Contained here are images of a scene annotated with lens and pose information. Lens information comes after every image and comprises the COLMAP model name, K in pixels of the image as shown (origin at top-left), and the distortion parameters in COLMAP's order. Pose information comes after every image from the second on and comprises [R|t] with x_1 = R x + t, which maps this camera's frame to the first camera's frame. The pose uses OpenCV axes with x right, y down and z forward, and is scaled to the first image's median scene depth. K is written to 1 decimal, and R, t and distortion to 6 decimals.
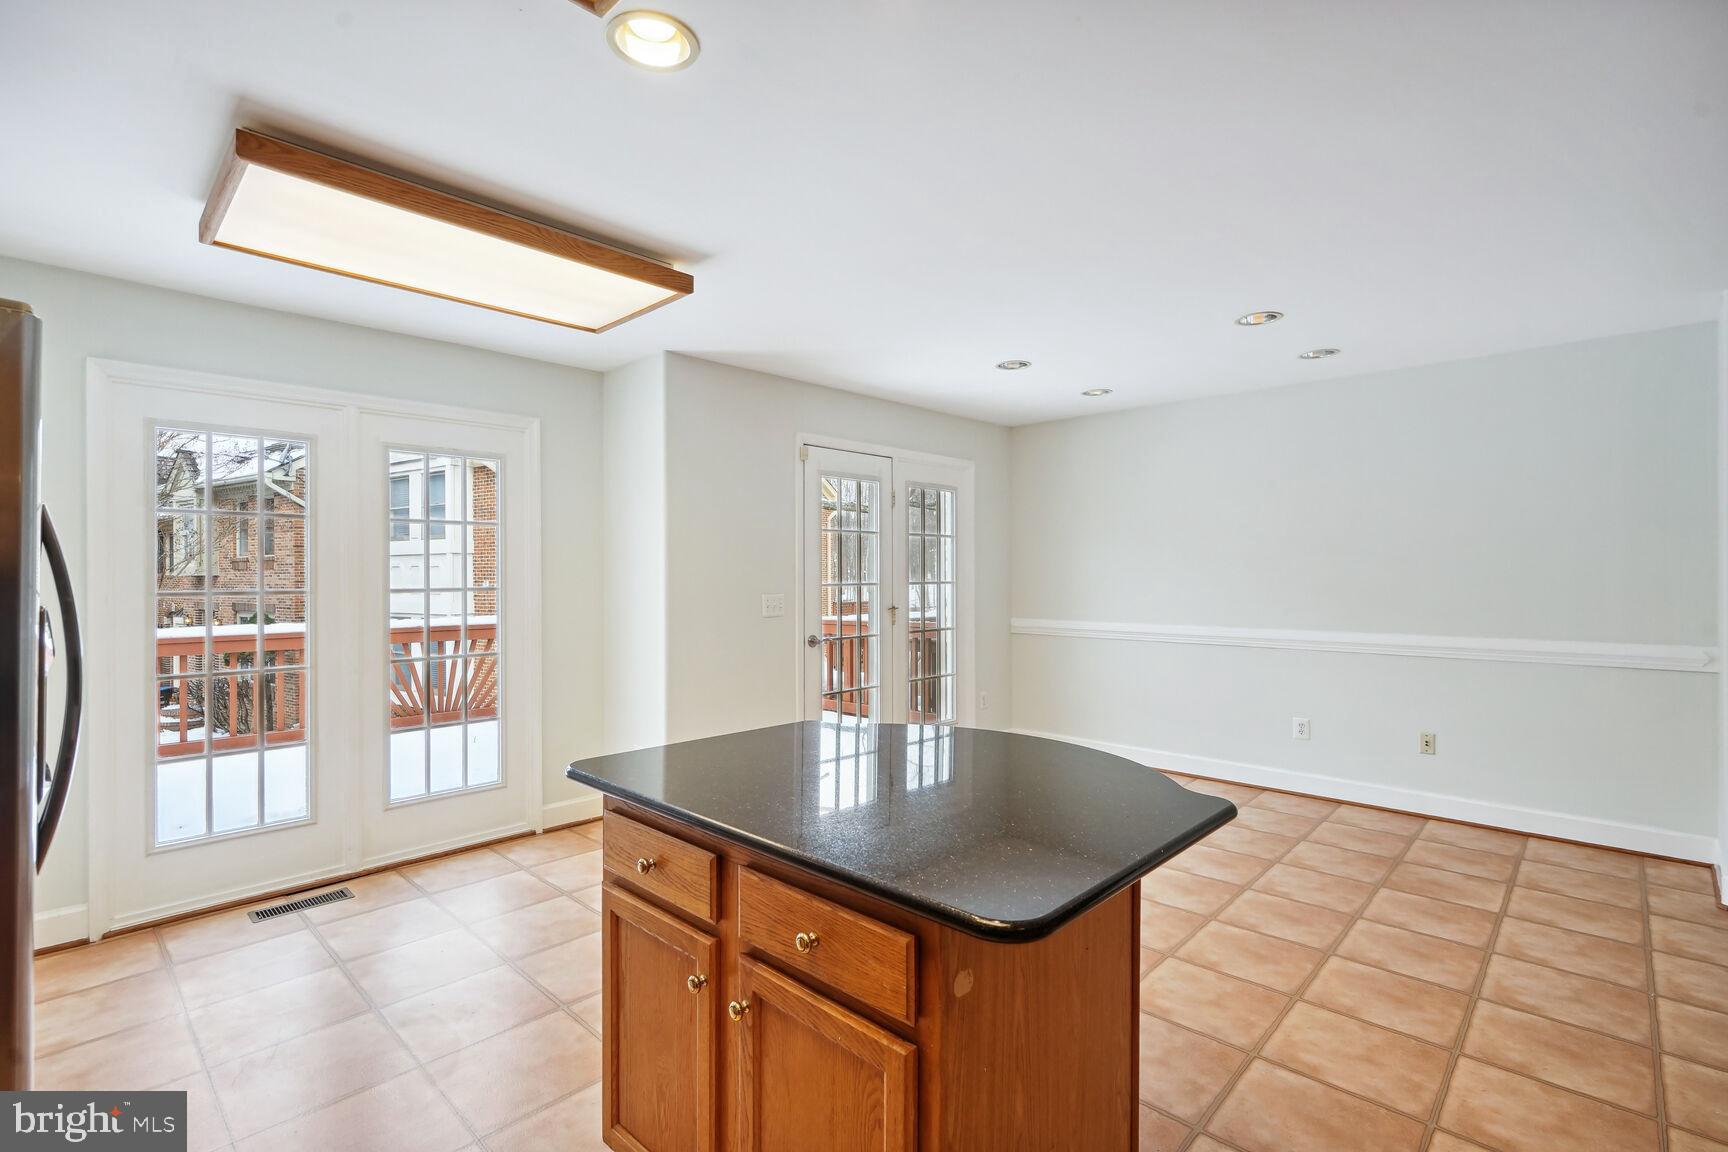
lens RADIAL K [[787.3, 0, 861.0], [0, 787.3, 579.1], [0, 0, 1]] dist [-0.000605, 0.001010]
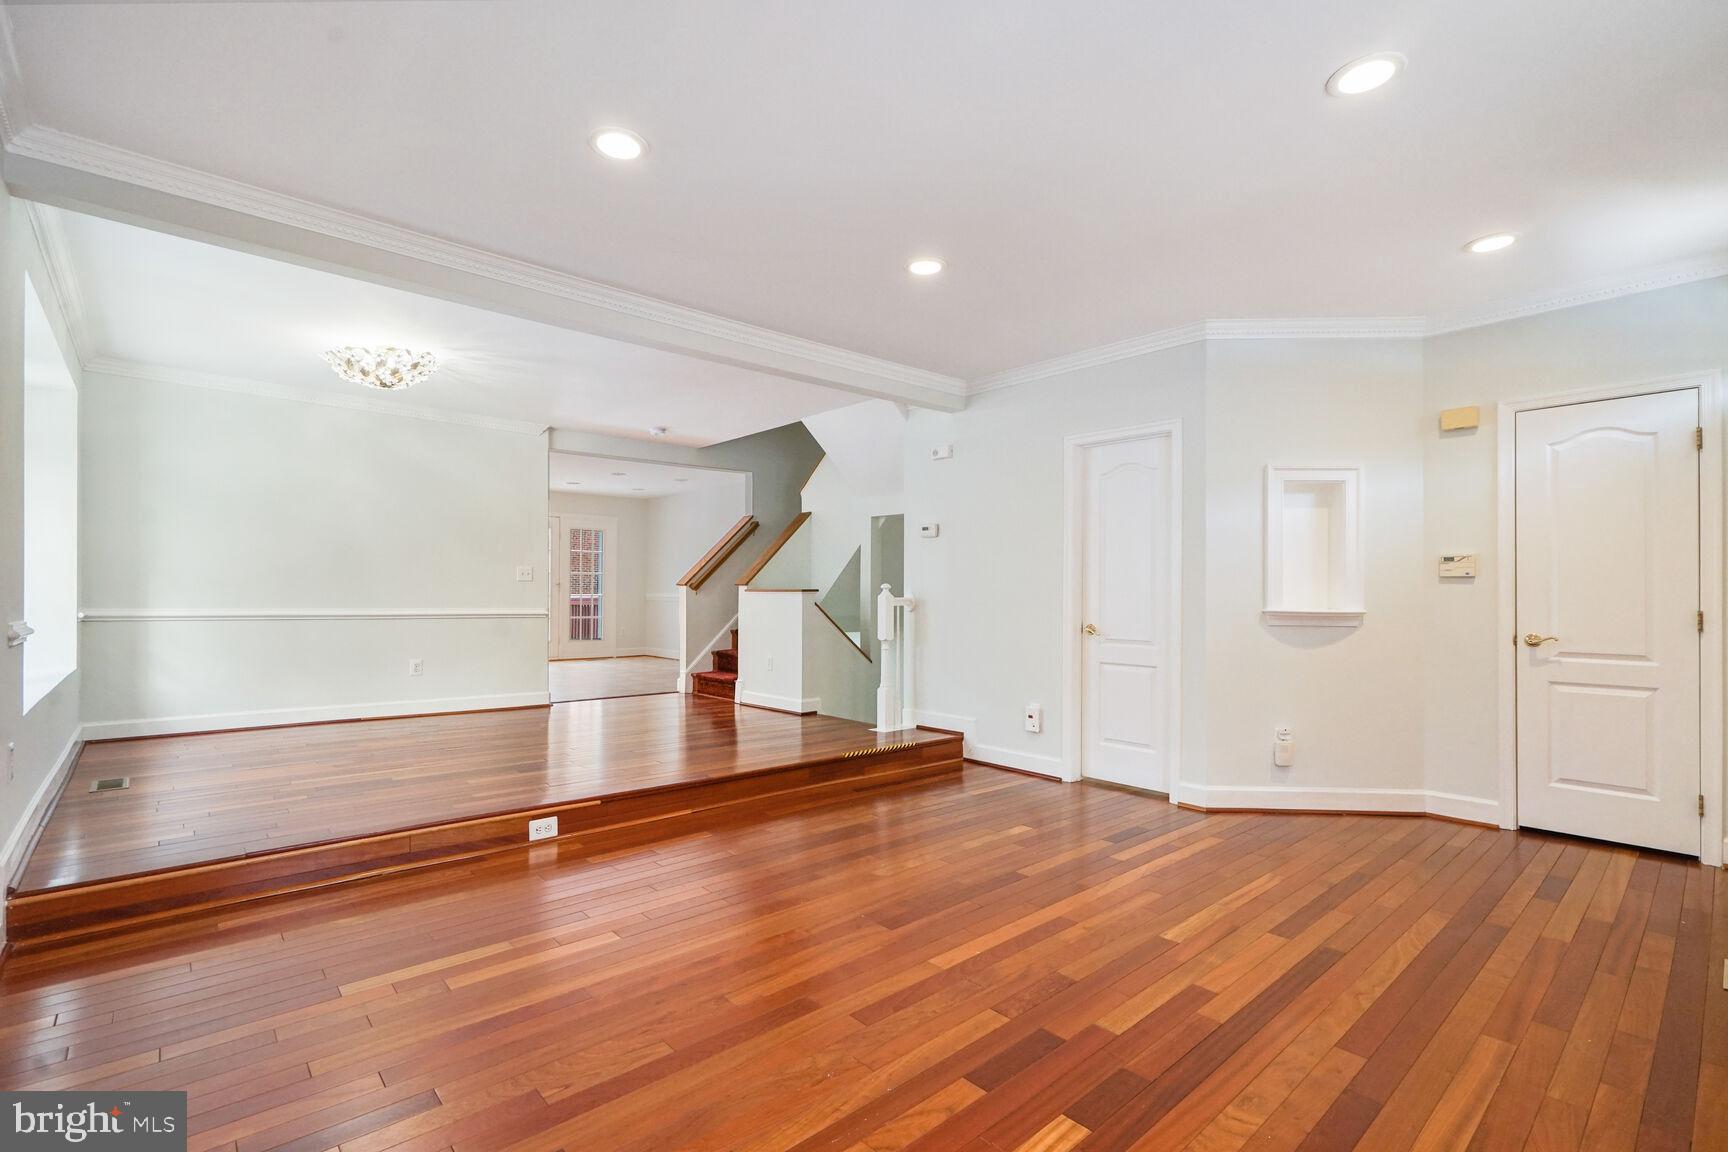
lens RADIAL K [[787.3, 0, 861.0], [0, 787.3, 579.1], [0, 0, 1]] dist [-0.000605, 0.001010]
pose [[0.997229, 0.006790, -0.074089, 1.510065], [-0.008866, 0.999576, -0.027735, 0.107399], [0.073869, 0.028315, 0.996866, -1.667411]]
